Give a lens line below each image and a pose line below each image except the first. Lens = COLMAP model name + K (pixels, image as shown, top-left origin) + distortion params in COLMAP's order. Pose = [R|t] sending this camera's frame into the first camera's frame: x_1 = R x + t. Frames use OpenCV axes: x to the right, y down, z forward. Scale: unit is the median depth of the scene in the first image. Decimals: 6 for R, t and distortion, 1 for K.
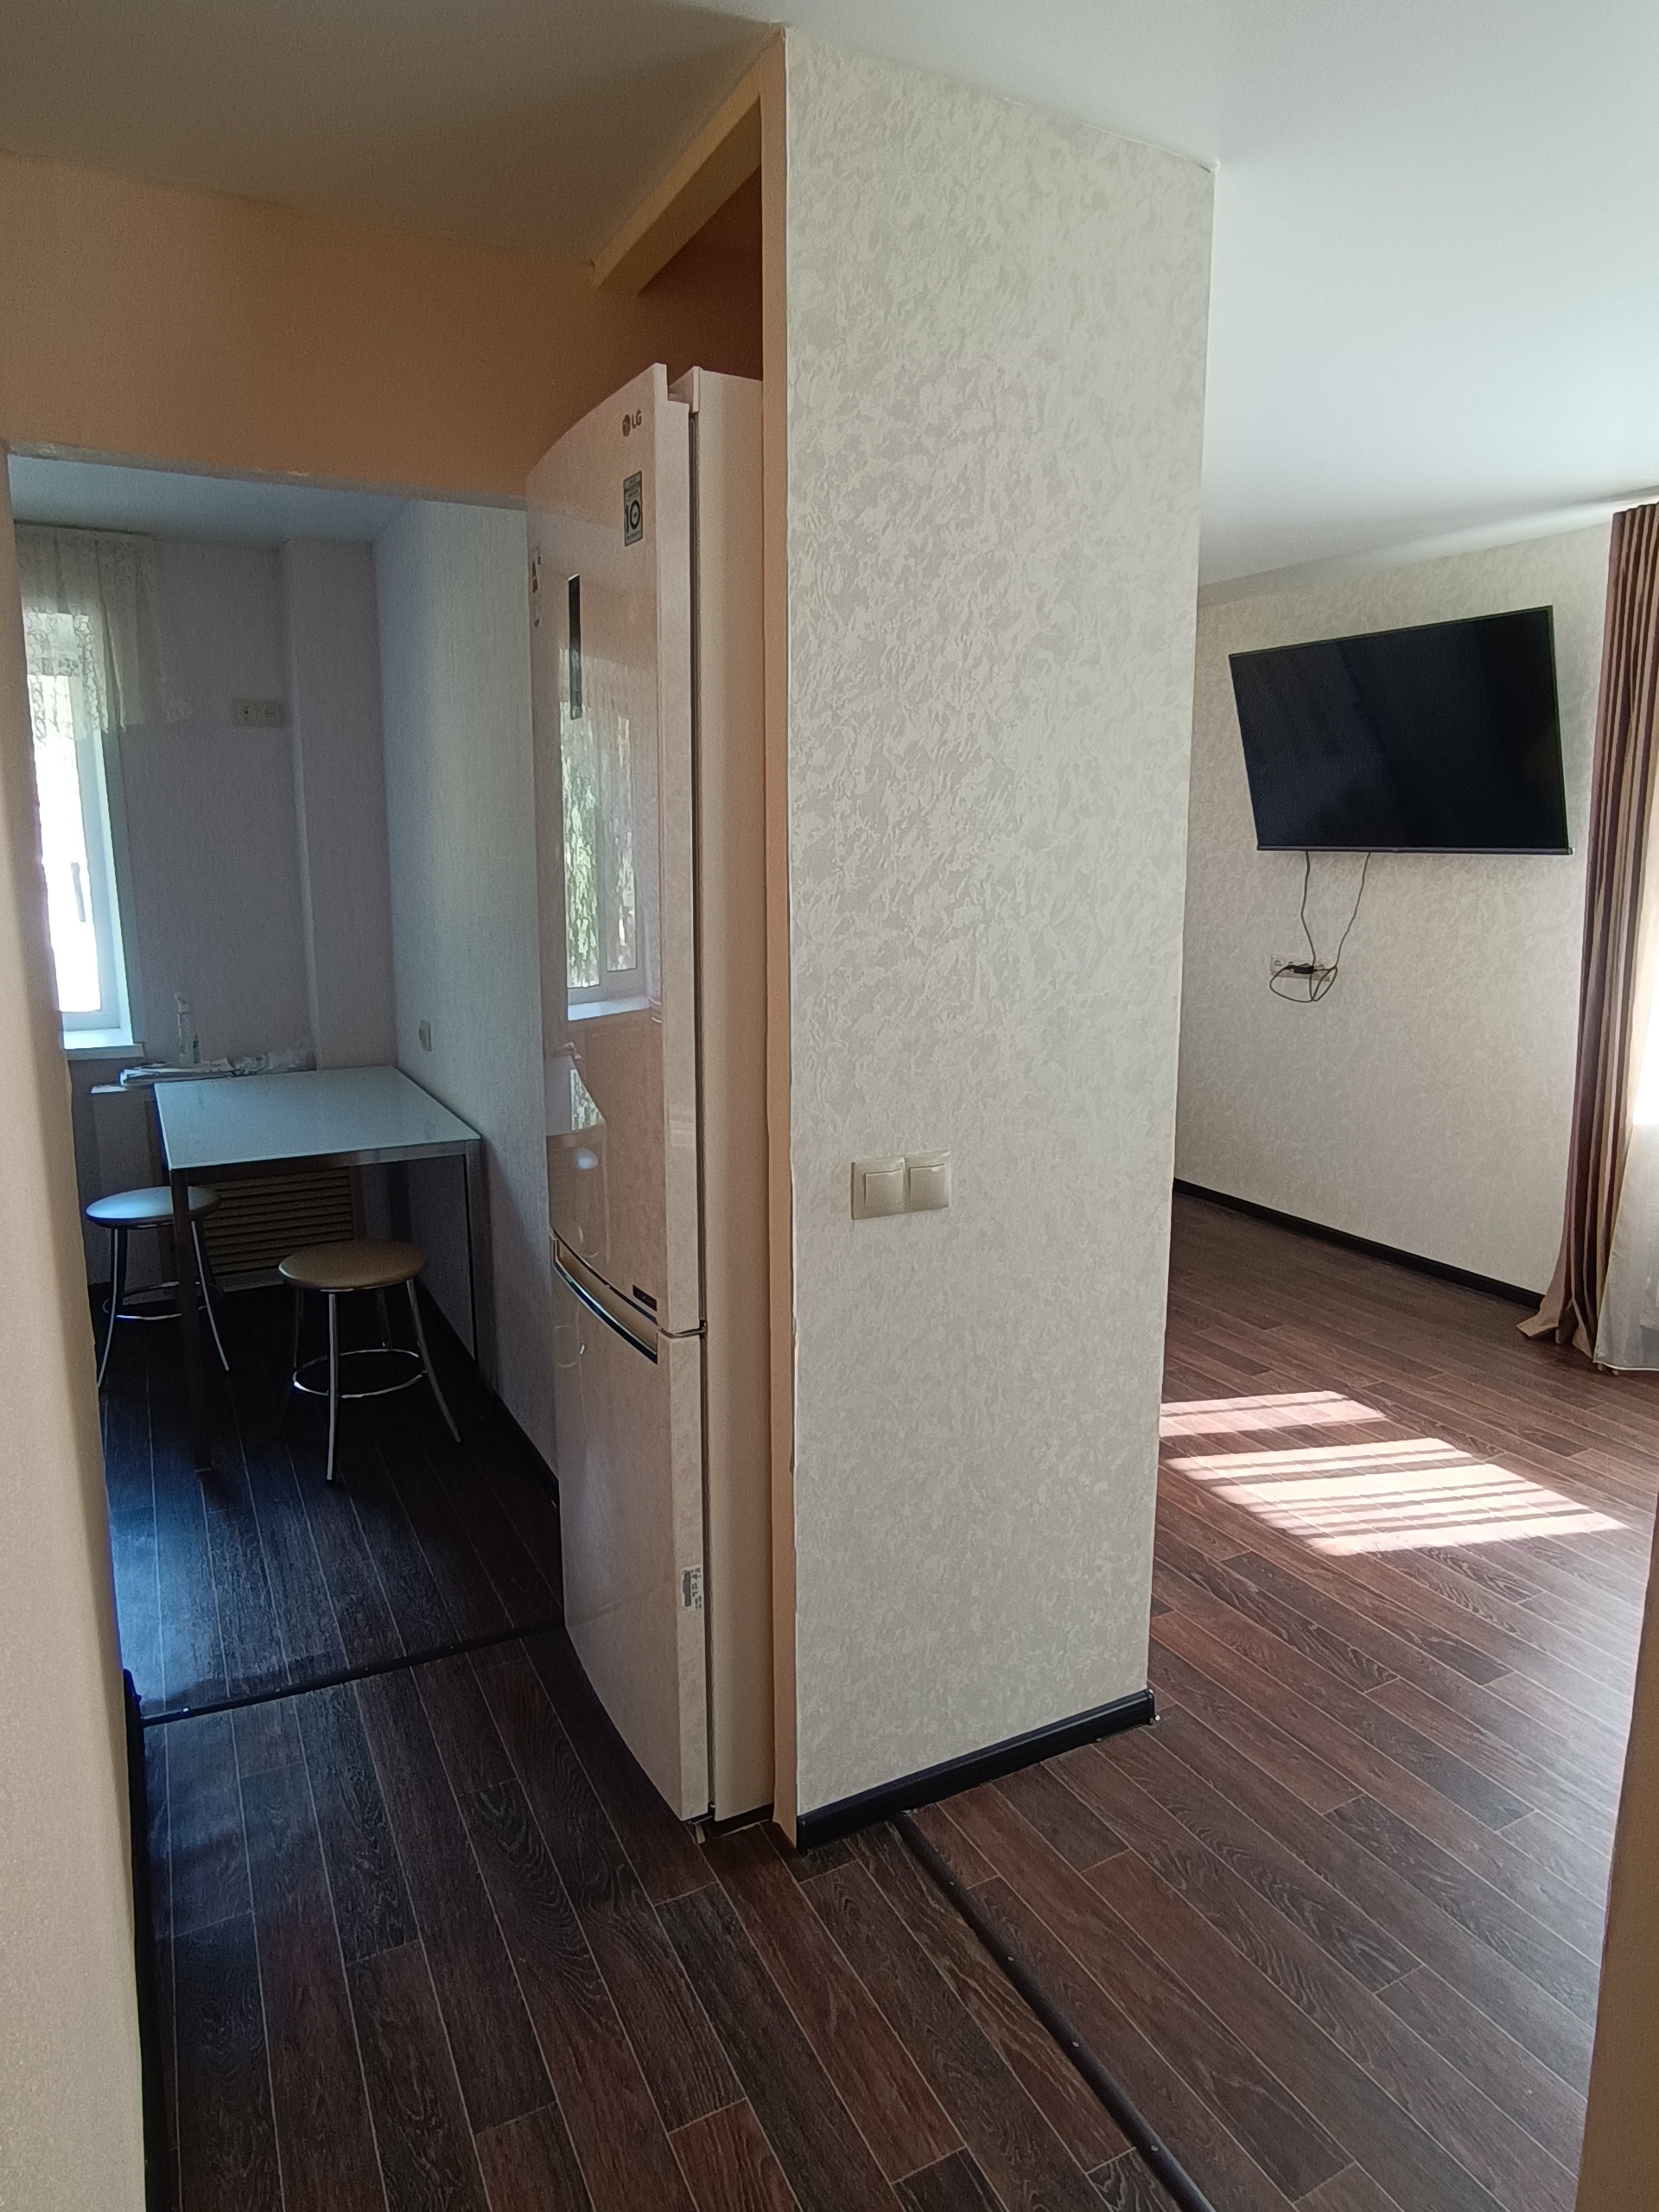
lens RADIAL K [[1496.5, 0, 829.5], [0, 1496.5, 1106.0], [0, 0, 1]] dist [0.030122, -0.000769]
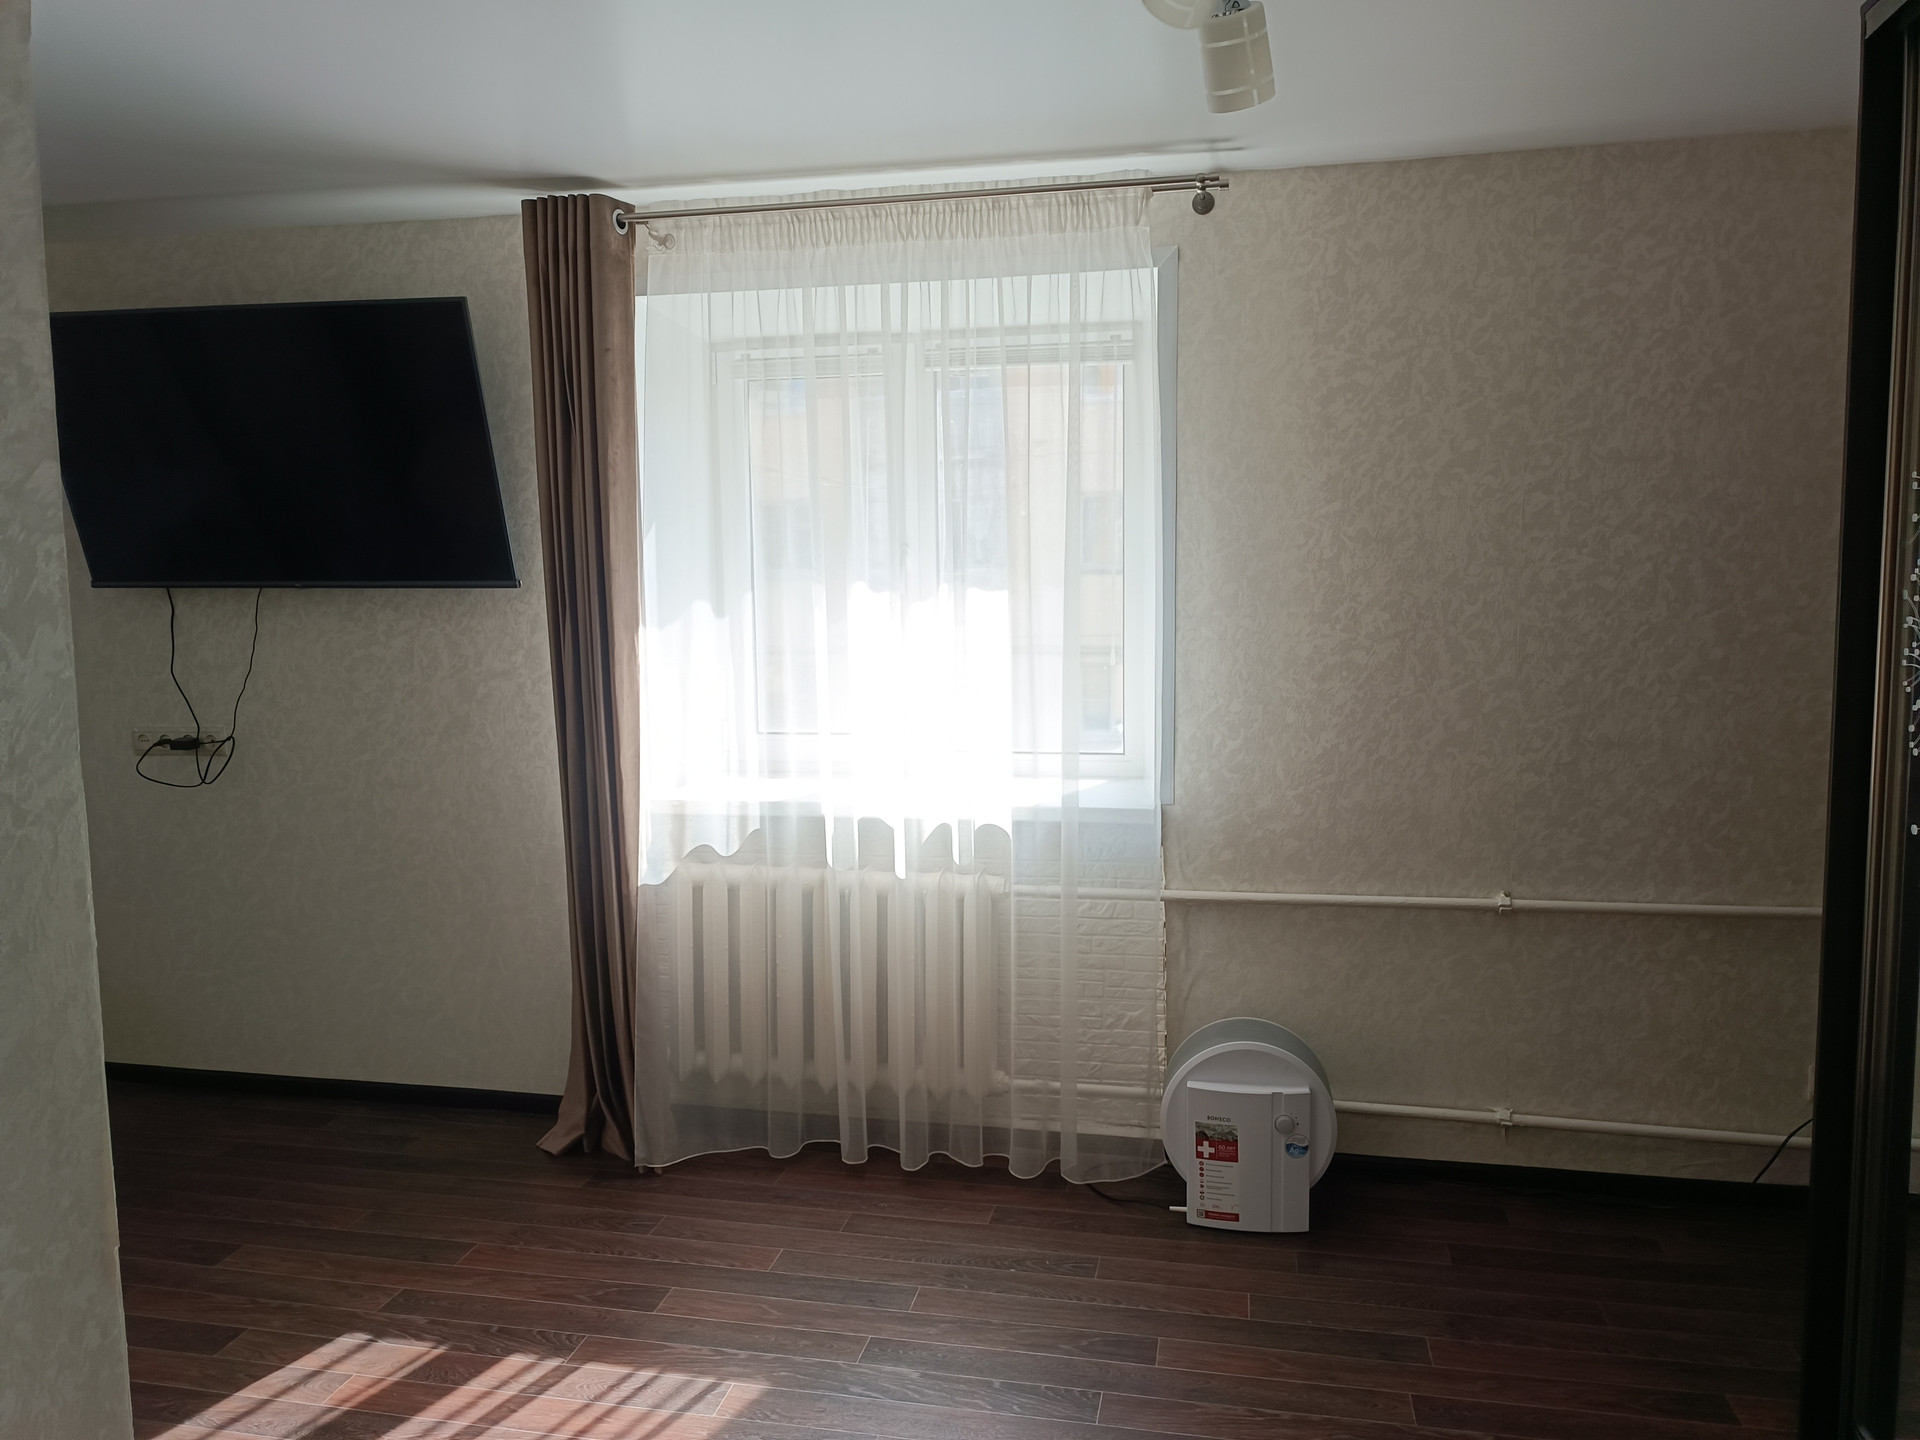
lens RADIAL K [[1406.8, 0, 1005.1], [0, 1406.8, 706.4], [0, 0, 1]] dist [0.017242, -0.008096]
pose [[0.633988, -0.086726, 0.768464, 0.040256], [0.146792, 0.989122, -0.009475, -0.049708], [-0.759283, 0.118811, 0.639822, 0.274003]]
